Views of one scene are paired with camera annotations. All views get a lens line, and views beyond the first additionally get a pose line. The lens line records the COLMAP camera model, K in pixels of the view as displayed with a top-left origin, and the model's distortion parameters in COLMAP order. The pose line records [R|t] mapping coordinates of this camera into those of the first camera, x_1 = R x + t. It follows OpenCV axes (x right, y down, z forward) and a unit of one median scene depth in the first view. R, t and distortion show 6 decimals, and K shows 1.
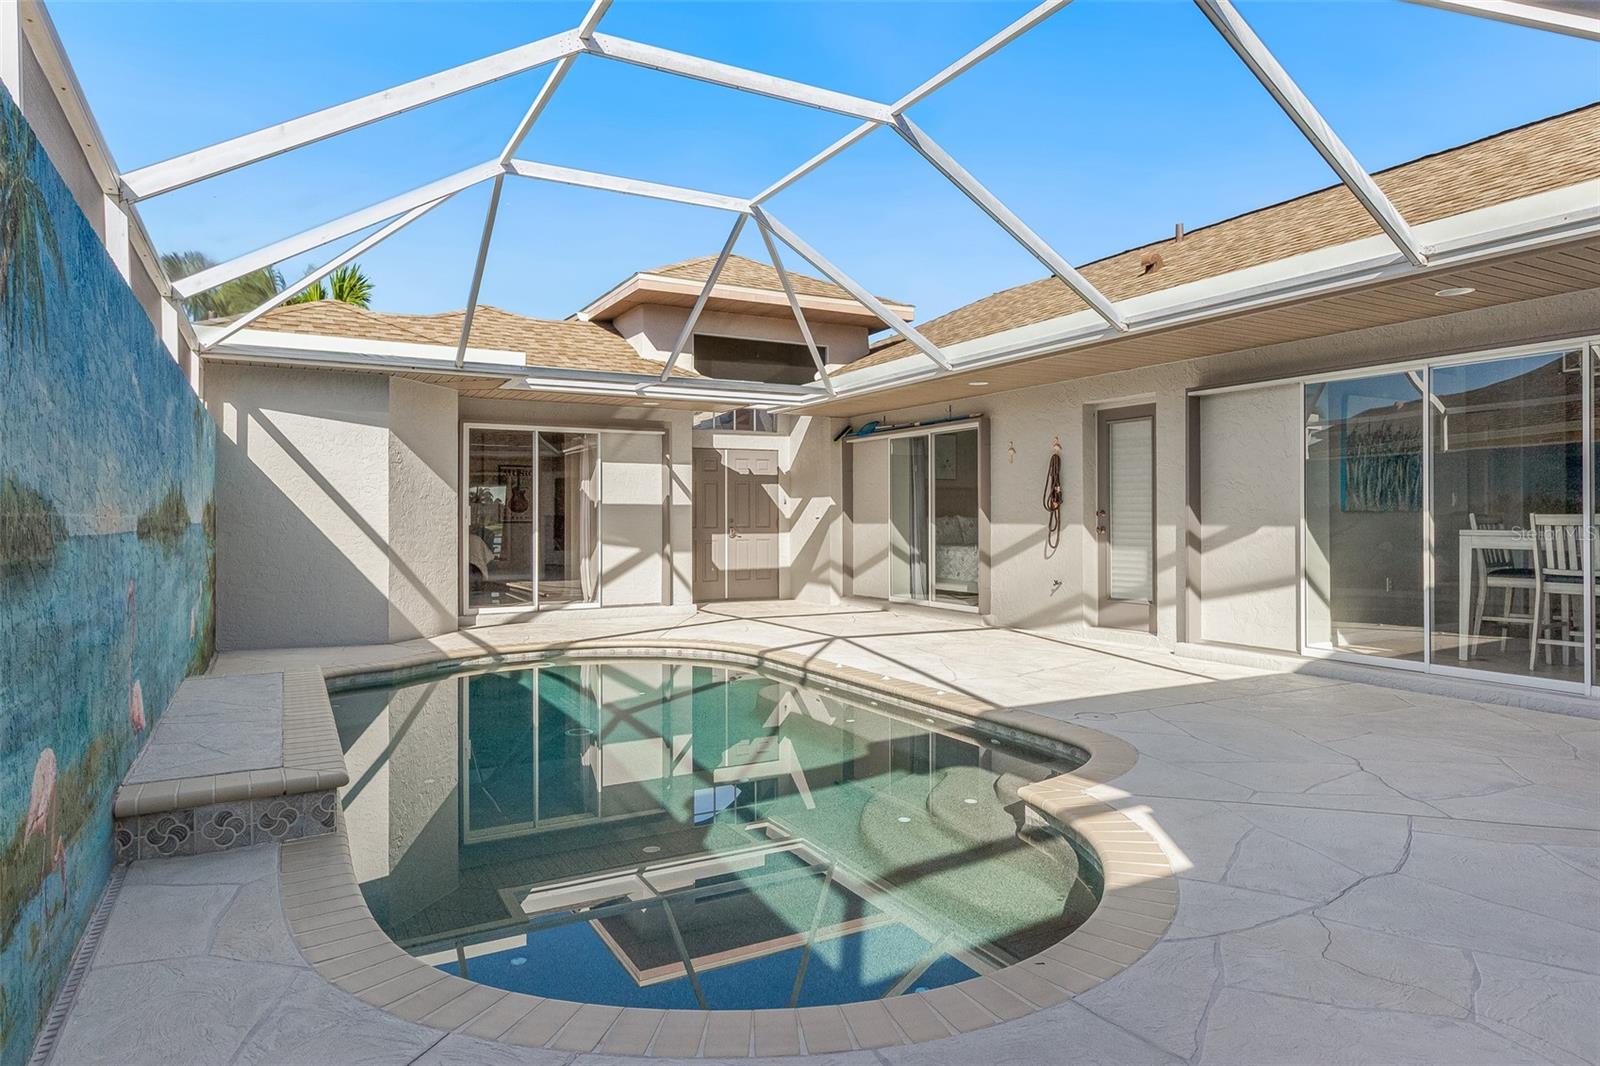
lens RADIAL K [[945.3, 0, 800.0], [0, 945.3, 533.0], [0, 0, 1]] dist [-0.000389, 0.000378]
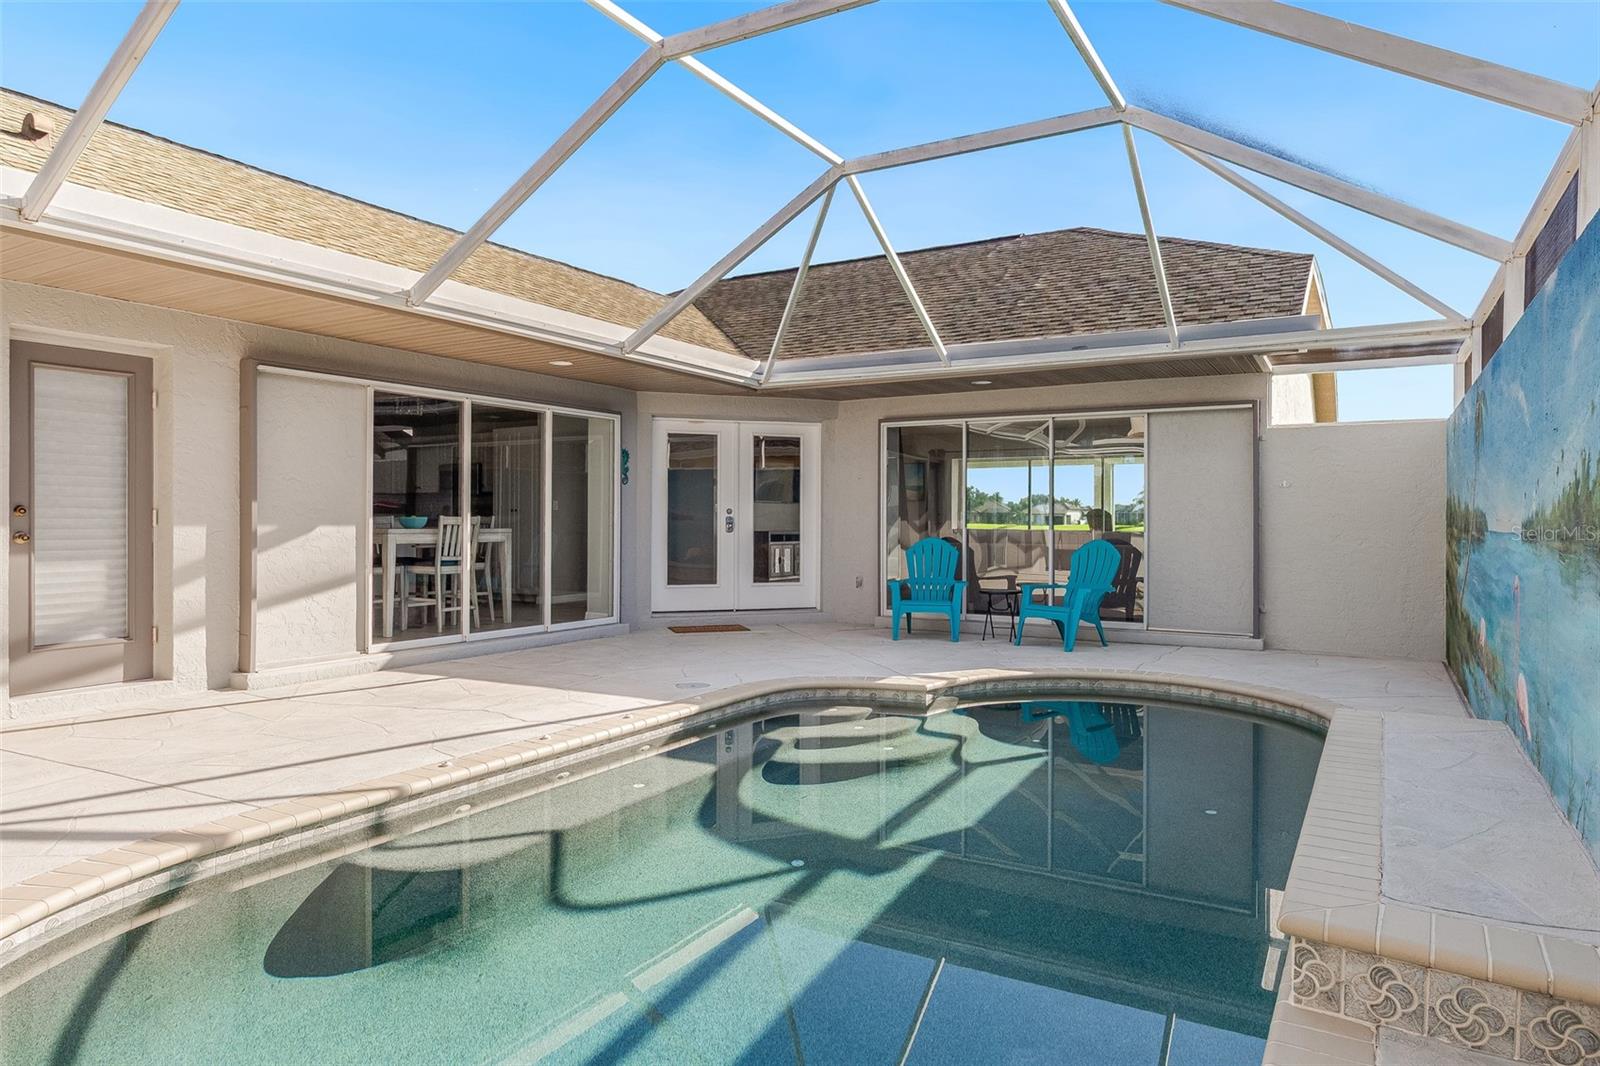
lens RADIAL K [[971.4, 0, 800.0], [0, 971.4, 533.0], [0, 0, 1]] dist [0.003566, 0.000507]
pose [[-0.512897, -0.011160, 0.858378, -0.653766], [0.011328, 0.999740, 0.019767, -0.017493], [-0.858376, 0.019862, -0.512637, 1.217942]]
